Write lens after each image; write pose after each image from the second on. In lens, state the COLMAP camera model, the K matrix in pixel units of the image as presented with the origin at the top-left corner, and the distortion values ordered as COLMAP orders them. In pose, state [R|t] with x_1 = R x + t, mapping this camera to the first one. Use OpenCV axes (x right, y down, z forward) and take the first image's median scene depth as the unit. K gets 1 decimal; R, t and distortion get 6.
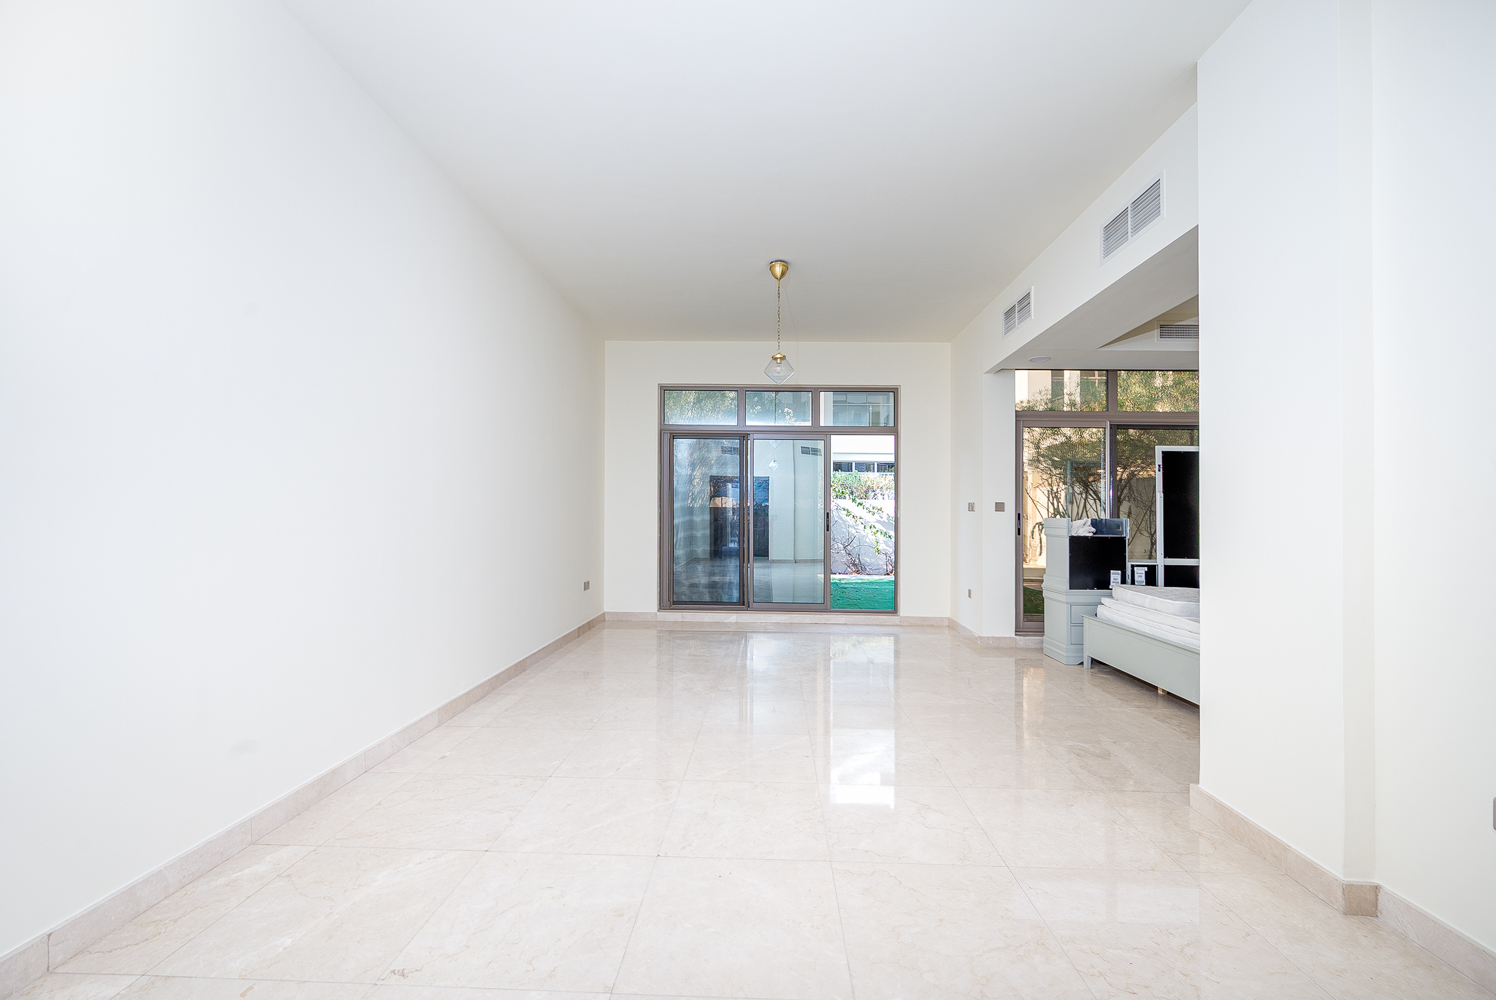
lens RADIAL K [[603.9, 0, 753.2], [0, 603.9, 513.6], [0, 0, 1]] dist [-0.001099, -0.000208]
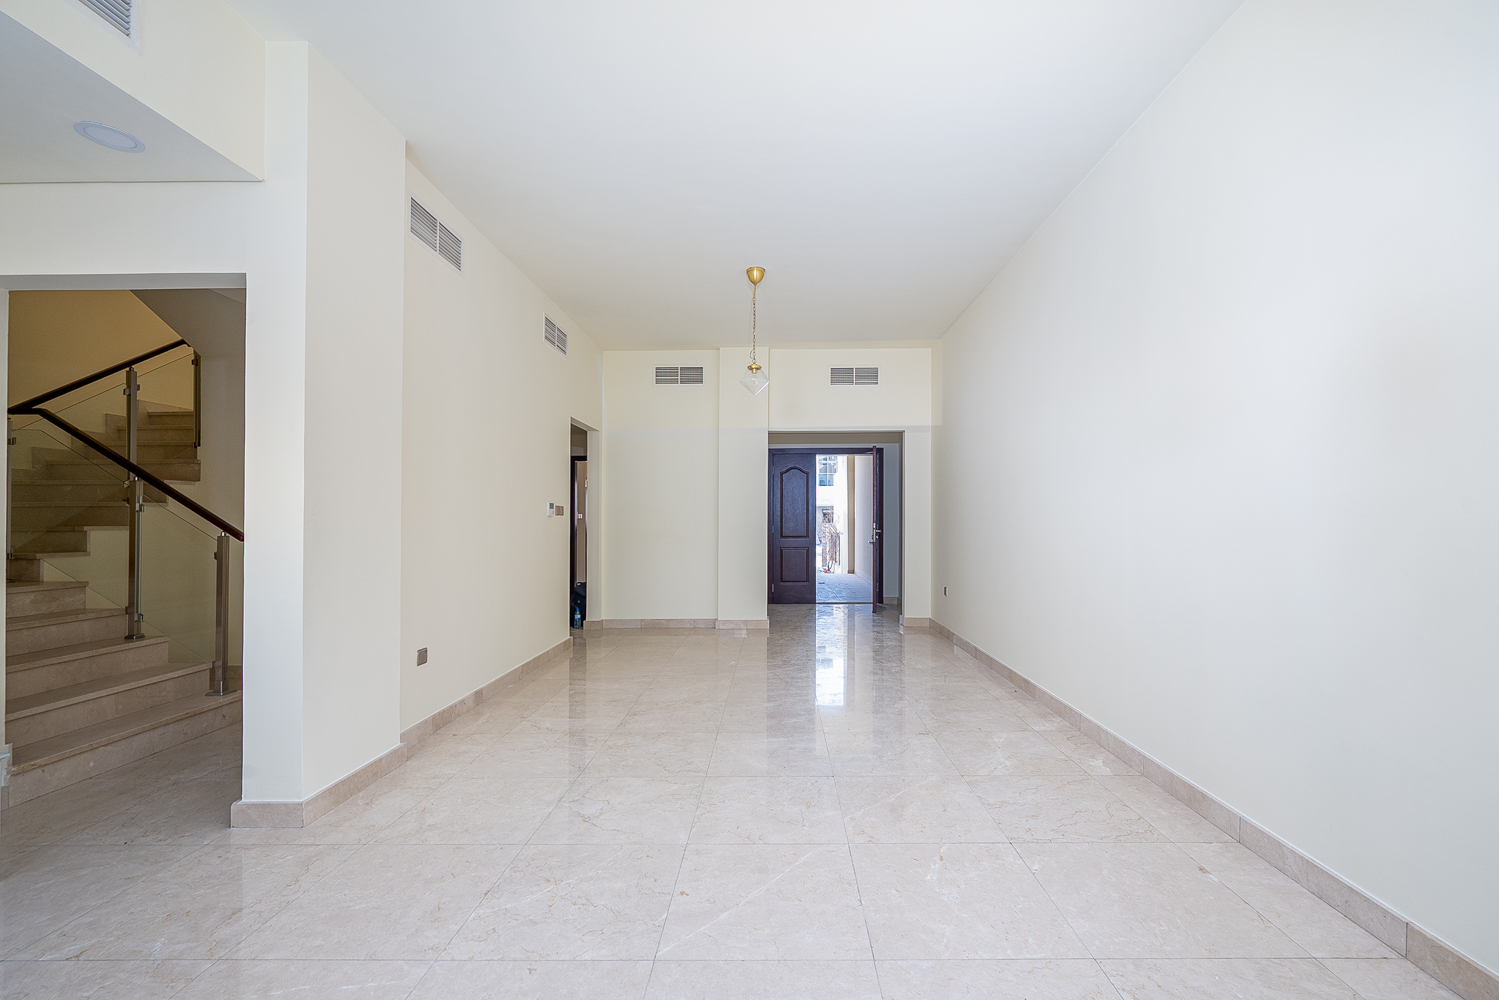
lens RADIAL K [[605.1, 0, 754.7], [0, 605.1, 513.7], [0, 0, 1]] dist [-0.001099, -0.000208]
pose [[-0.999975, -0.006609, 0.002383, 0.015791], [-0.006631, 0.999933, -0.009453, -0.004580], [-0.002320, -0.009468, -0.999952, 2.051330]]
